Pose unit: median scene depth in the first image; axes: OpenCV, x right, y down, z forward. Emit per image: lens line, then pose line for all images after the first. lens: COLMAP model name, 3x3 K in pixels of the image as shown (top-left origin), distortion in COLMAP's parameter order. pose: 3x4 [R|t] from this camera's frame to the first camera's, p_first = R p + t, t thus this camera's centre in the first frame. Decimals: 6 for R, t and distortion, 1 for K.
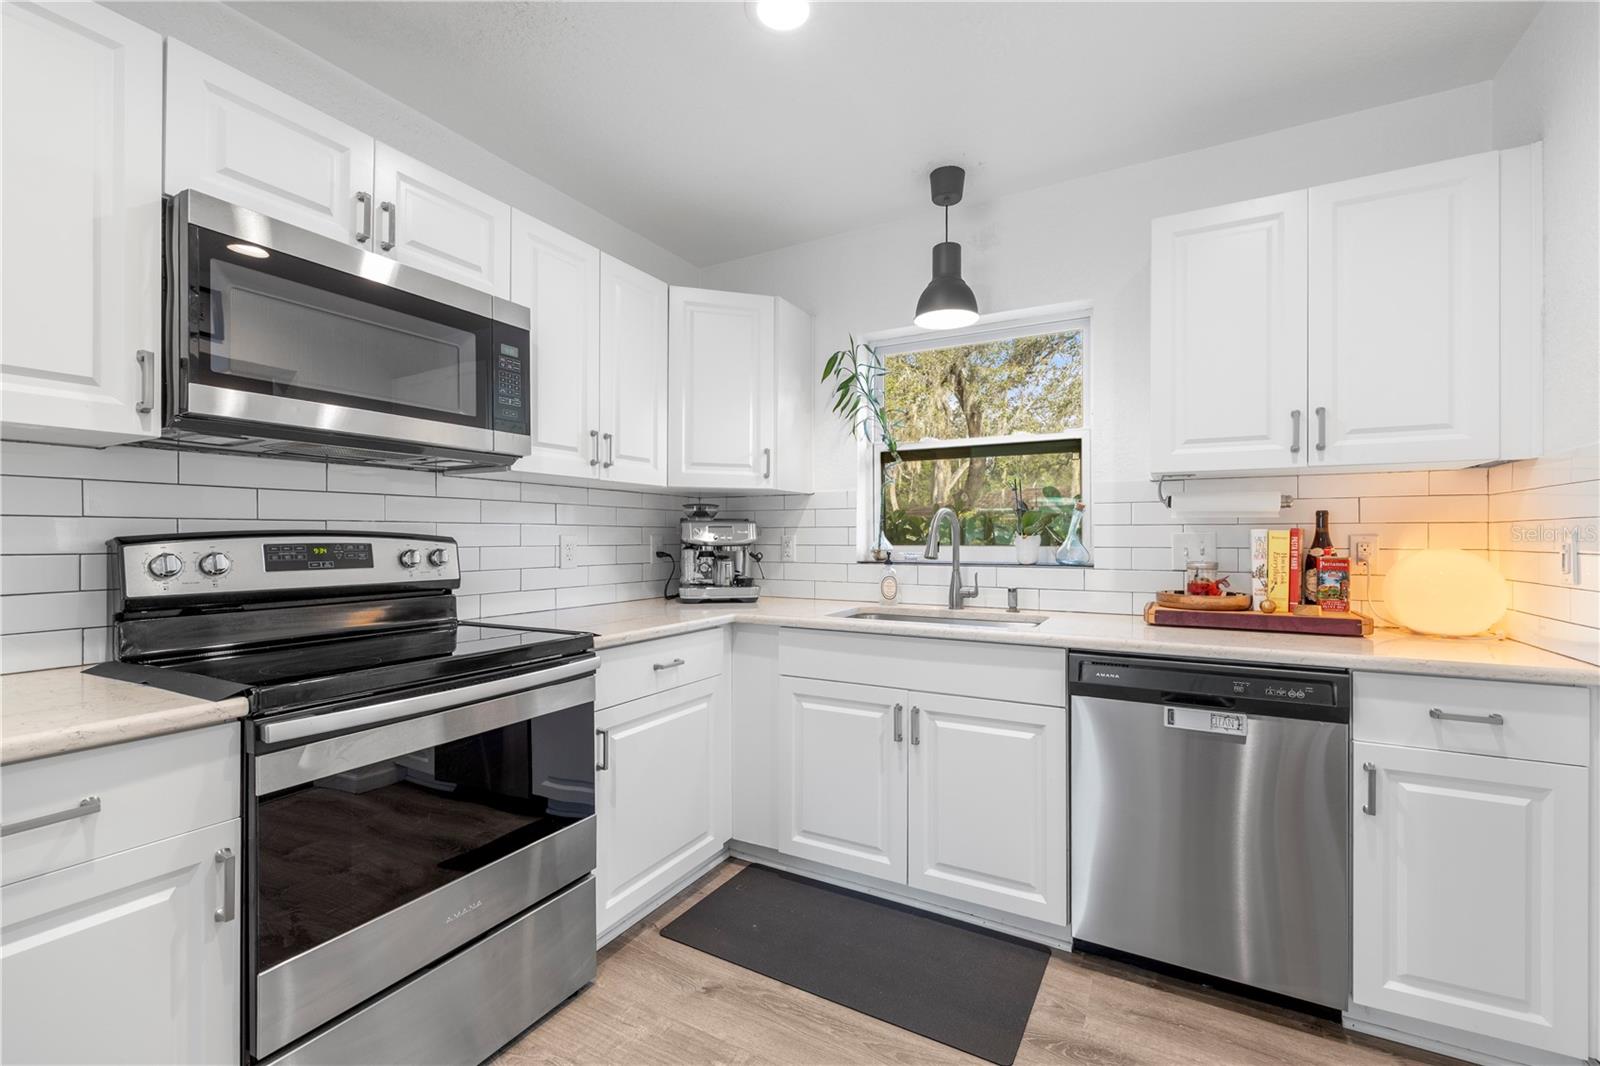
lens RADIAL K [[686.7, 0, 797.2], [0, 686.7, 535.4], [0, 0, 1]] dist [0.003219, 0.000147]
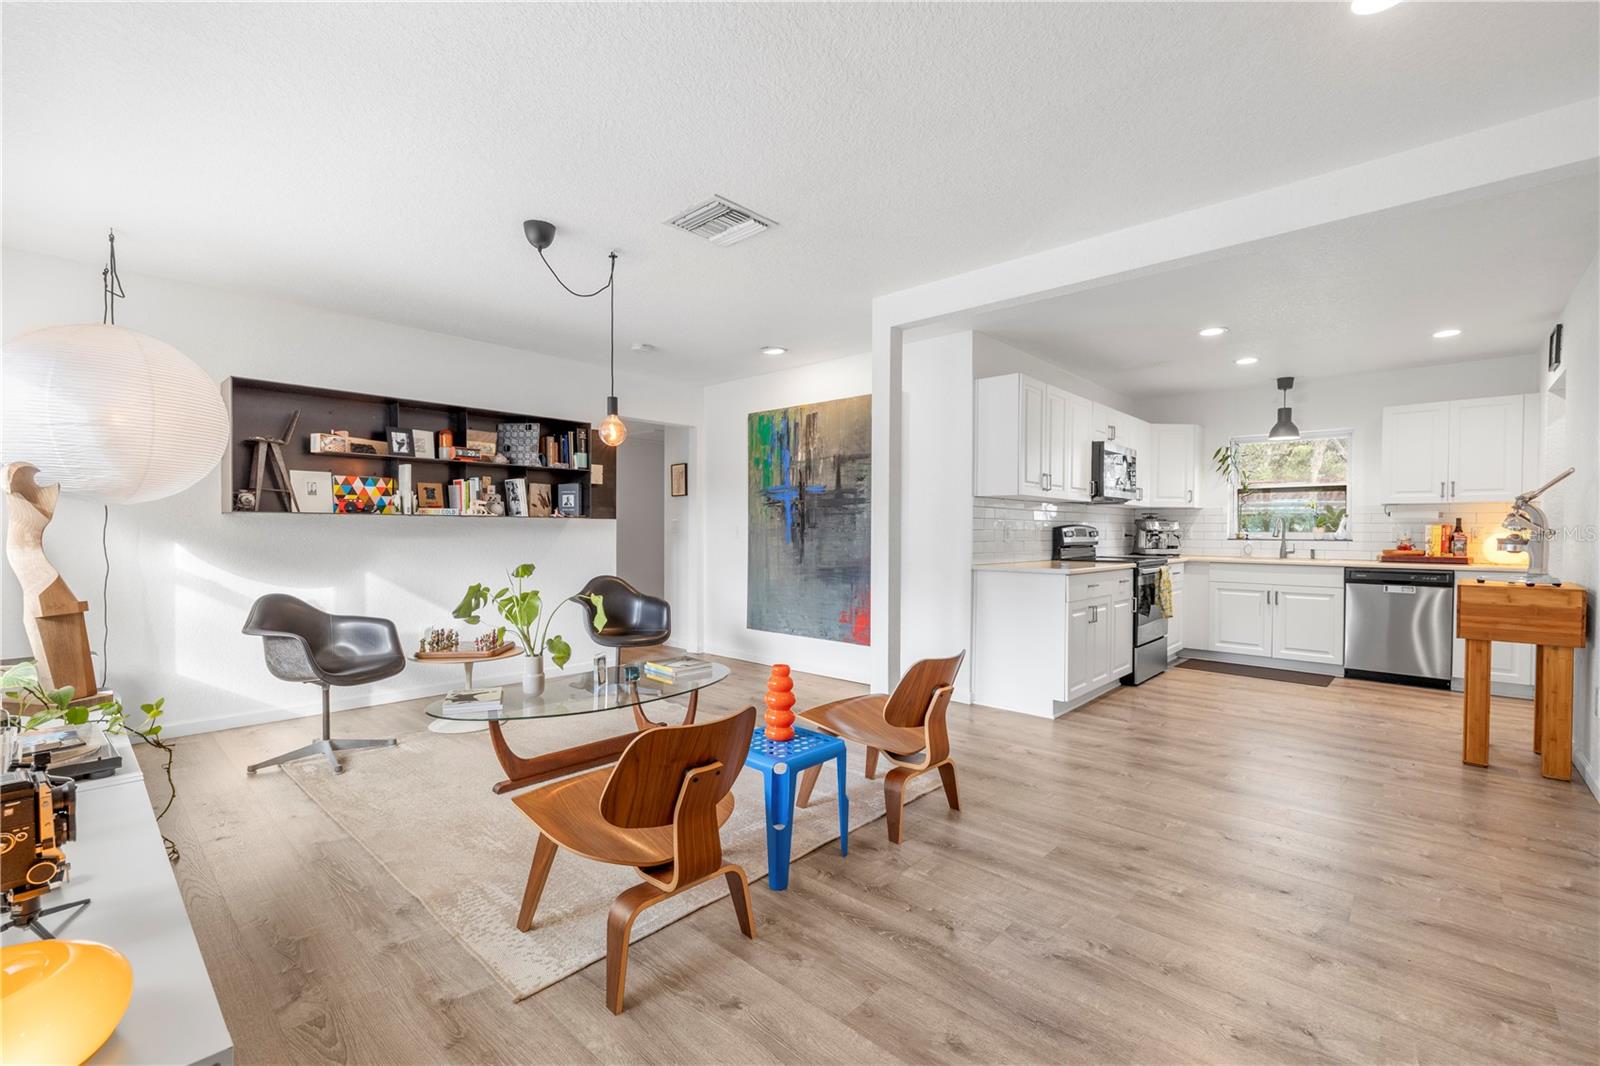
lens RADIAL K [[686.7, 0, 801.2], [0, 686.7, 539.9], [0, 0, 1]] dist [0.003219, 0.000147]
pose [[0.972973, 0.008743, -0.230755, -1.050309], [-0.004757, 0.999830, 0.017827, 0.011404], [0.230872, -0.016248, 0.972848, -2.107820]]
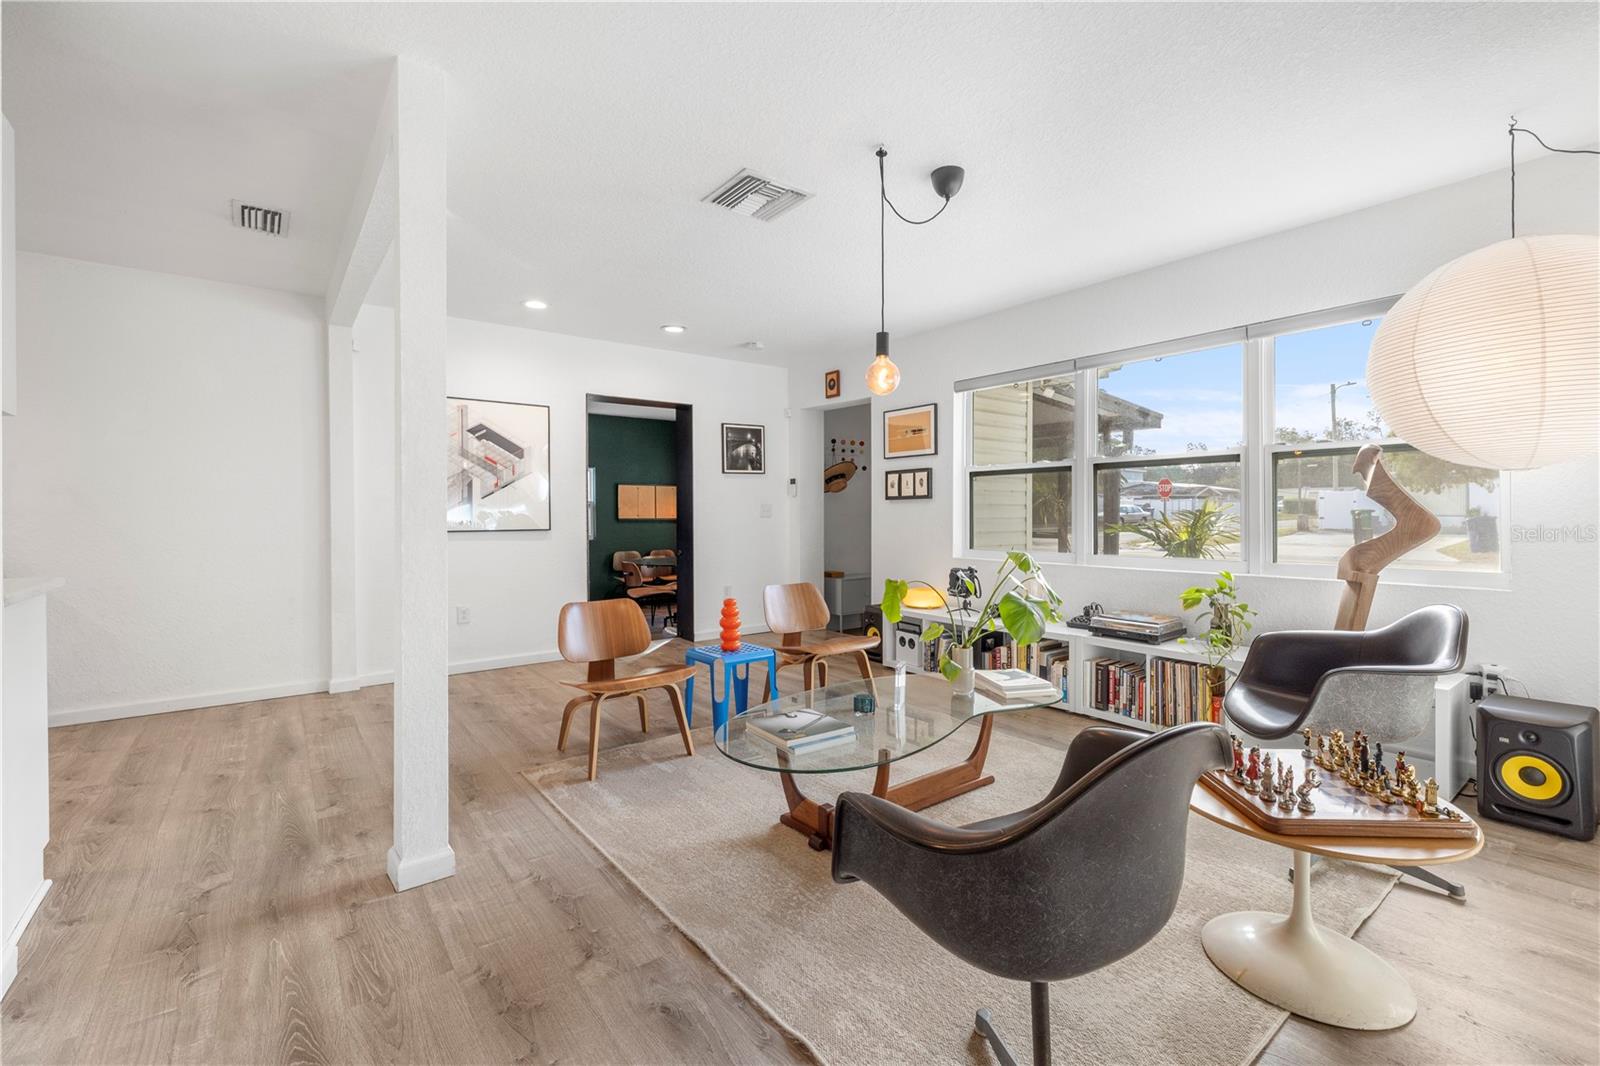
lens RADIAL K [[677.8, 0, 799.6], [0, 677.8, 524.6], [0, 0, 1]] dist [0.001903, -0.000756]
pose [[-0.919936, -0.001990, 0.392064, -2.184472], [0.003747, 0.999897, 0.013869, 0.039930], [-0.392051, 0.014228, -0.919834, 0.524417]]
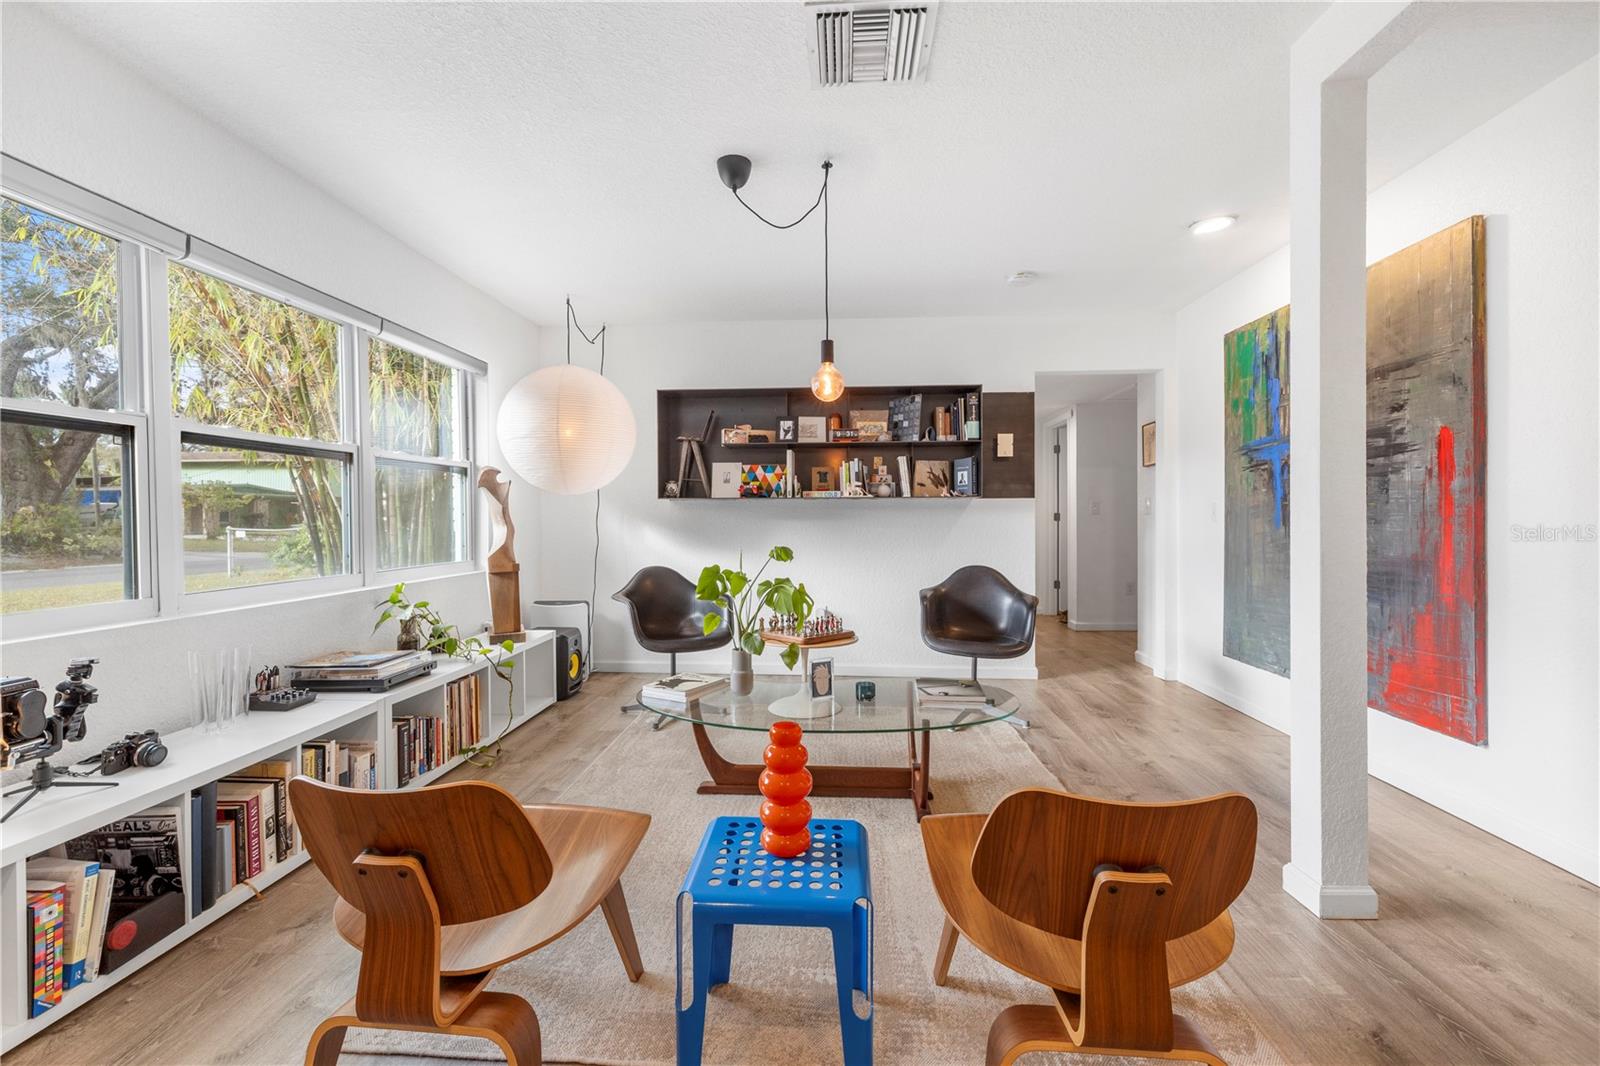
lens RADIAL K [[677.8, 0, 800.5], [0, 677.8, 522.4], [0, 0, 1]] dist [0.001903, -0.000756]
pose [[0.431516, 0.005425, -0.902089, -0.729656], [0.006182, 0.999941, 0.008971, 0.036651], [0.902084, -0.009448, 0.431457, -1.248149]]
